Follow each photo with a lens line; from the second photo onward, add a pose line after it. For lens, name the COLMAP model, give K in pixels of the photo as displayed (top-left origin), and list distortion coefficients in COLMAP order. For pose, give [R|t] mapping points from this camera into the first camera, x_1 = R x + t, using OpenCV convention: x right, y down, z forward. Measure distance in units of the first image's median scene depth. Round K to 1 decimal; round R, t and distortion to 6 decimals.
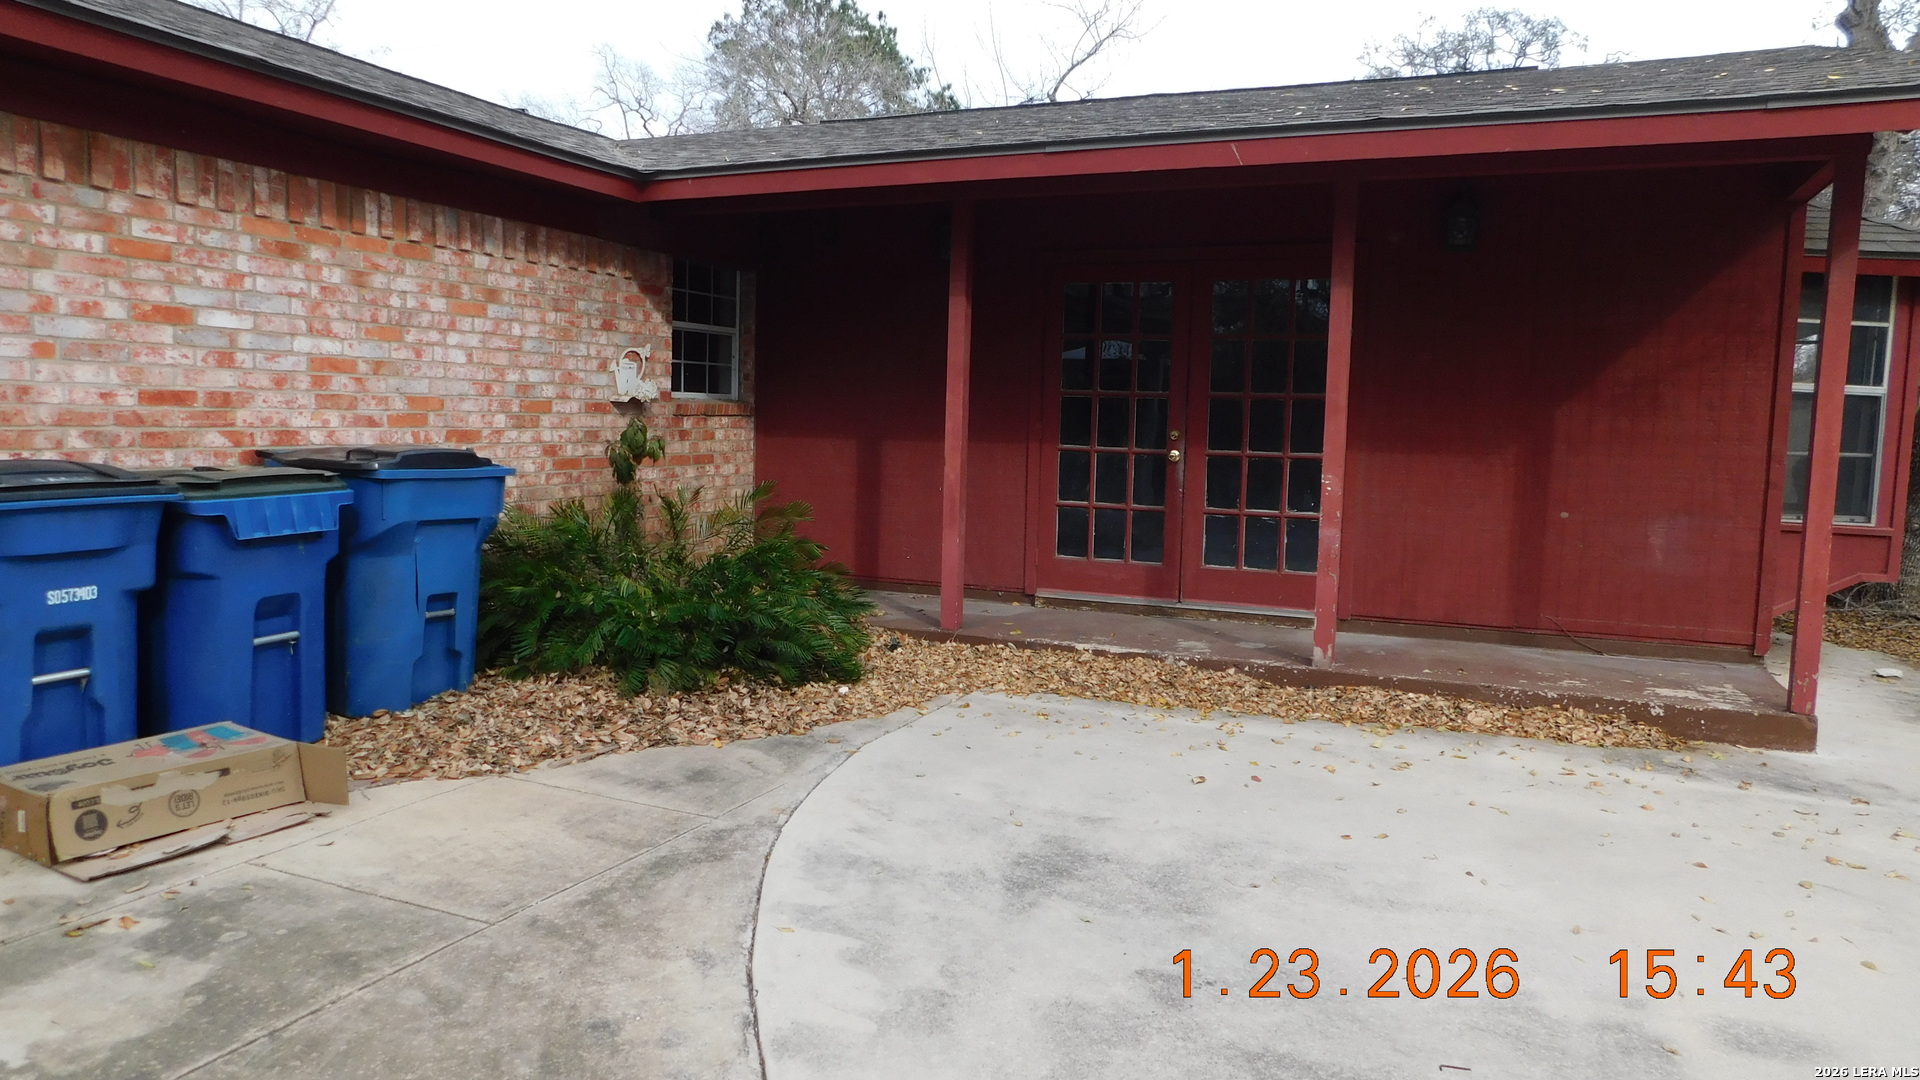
lens RADIAL K [[1264.5, 0, 959.1], [0, 1264.5, 542.2], [0, 0, 1]] dist [-0.066377, 0.045523]
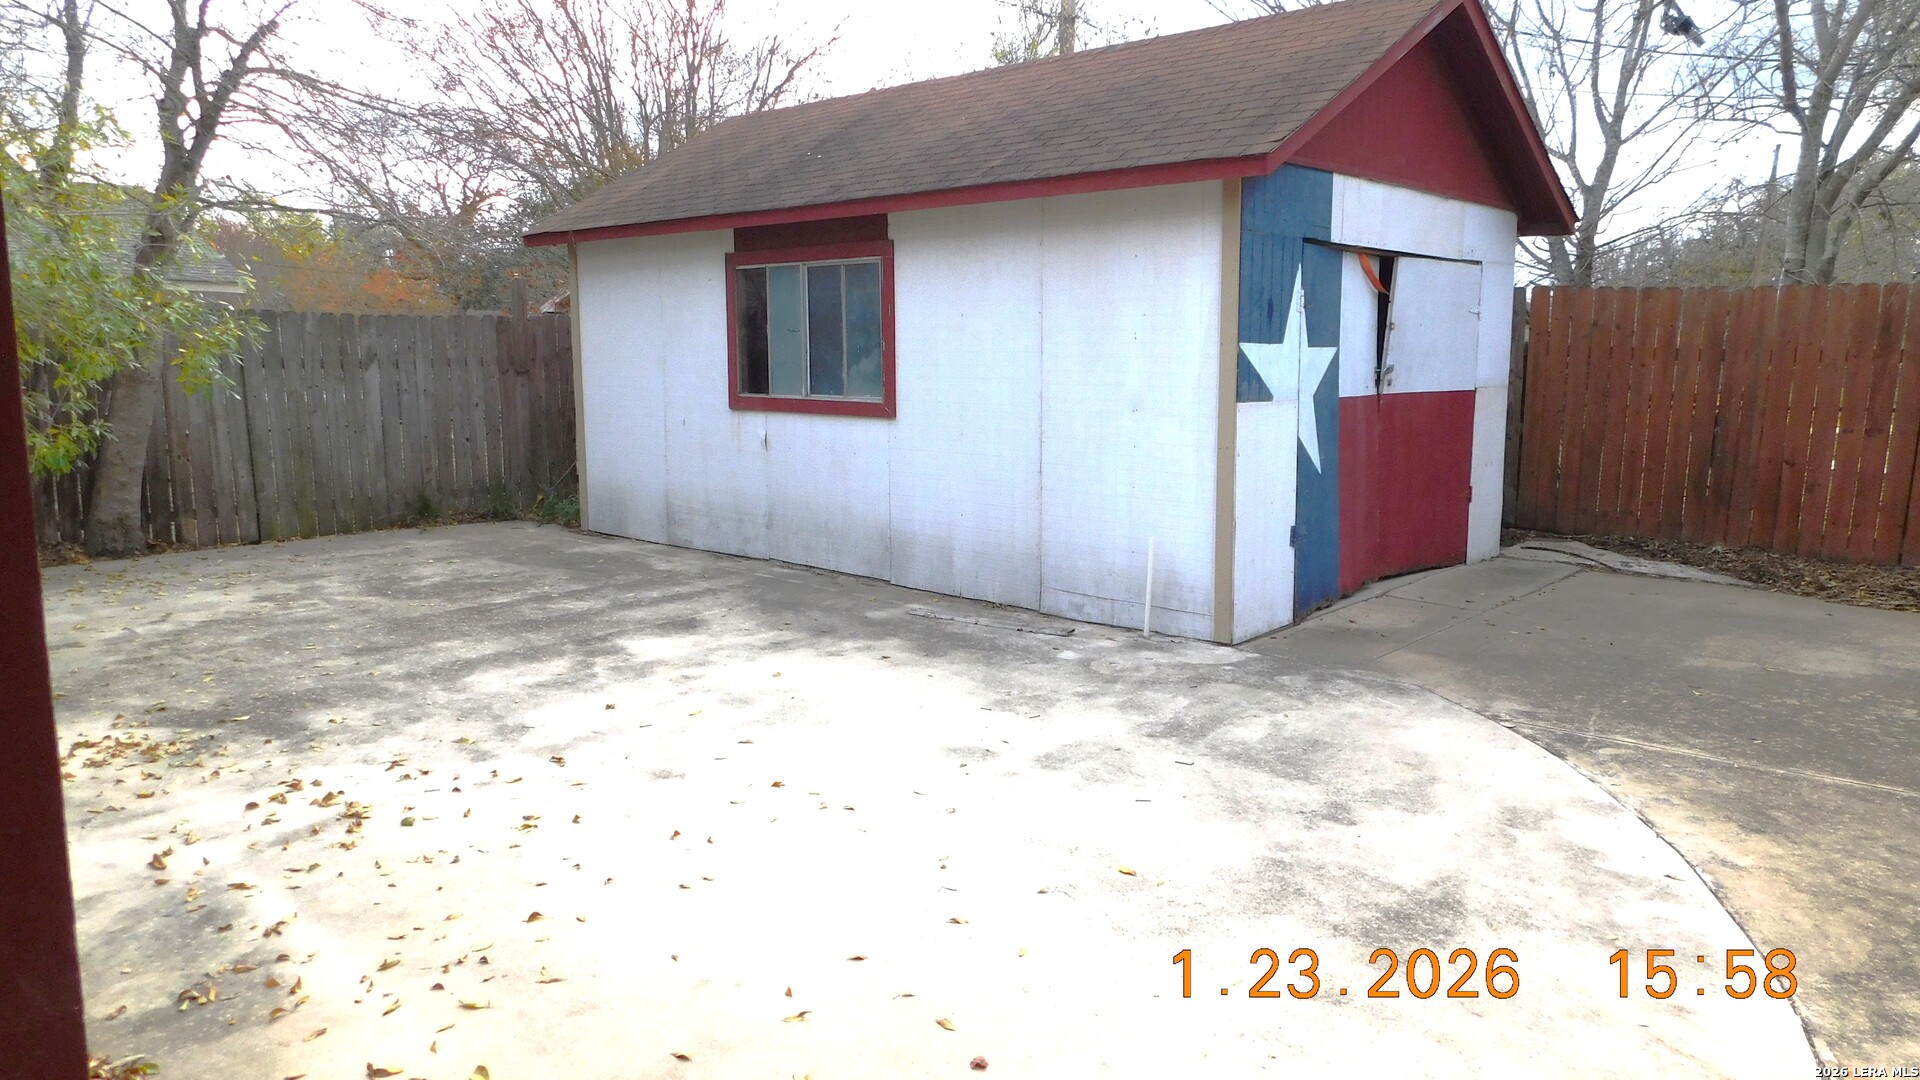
lens RADIAL K [[1264.5, 0, 962.1], [0, 1264.5, 539.8], [0, 0, 1]] dist [-0.066377, 0.045523]
pose [[-0.942826, -0.081008, 0.323291, 0.126066], [0.003109, 0.967832, 0.251579, -0.261916], [-0.333271, 0.238201, -0.912245, 2.187646]]
